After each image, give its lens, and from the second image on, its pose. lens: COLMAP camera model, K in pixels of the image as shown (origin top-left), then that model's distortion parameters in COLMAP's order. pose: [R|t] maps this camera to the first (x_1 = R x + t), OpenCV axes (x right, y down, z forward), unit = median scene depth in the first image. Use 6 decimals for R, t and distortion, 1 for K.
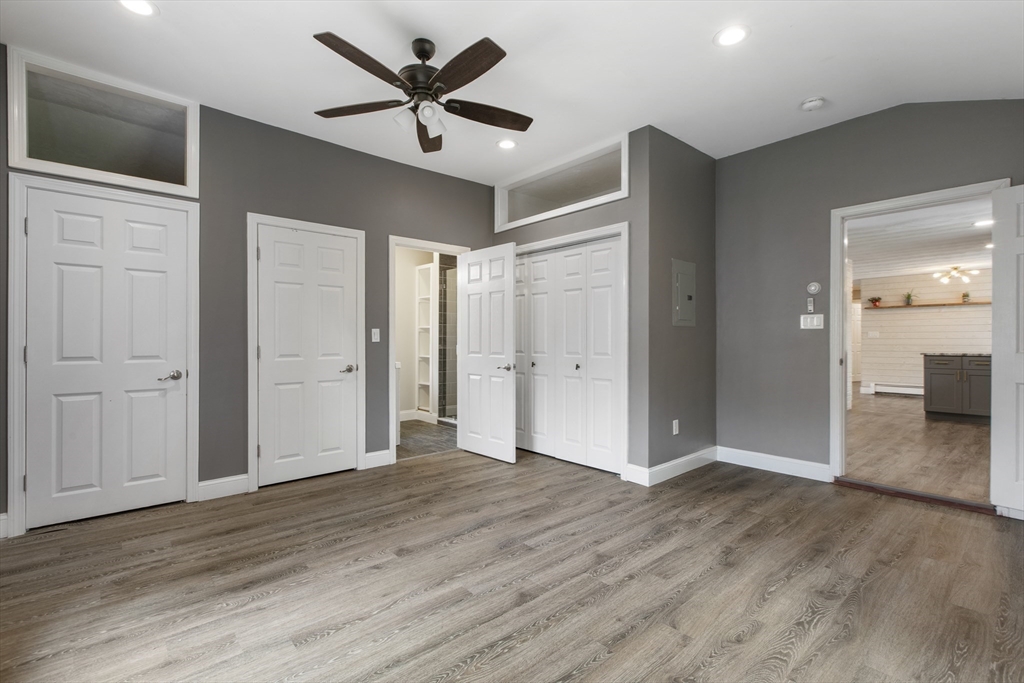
lens RADIAL K [[466.3, 0, 507.9], [0, 466.3, 340.9], [0, 0, 1]] dist [0.001150, 0.000292]
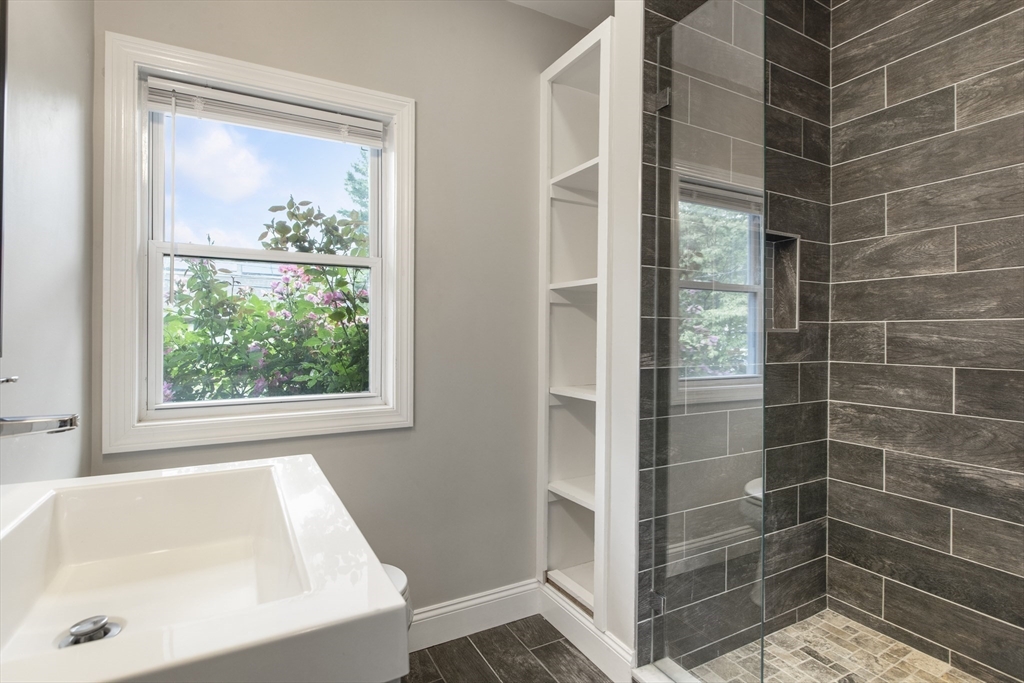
lens RADIAL K [[510.9, 0, 515.4], [0, 510.9, 334.3], [0, 0, 1]] dist [0.000507, 0.000073]
pose [[0.975581, 0.005996, -0.219559, -0.318050], [-0.005553, 0.999981, 0.002633, -0.002789], [0.219570, -0.001350, 0.975596, 1.532479]]
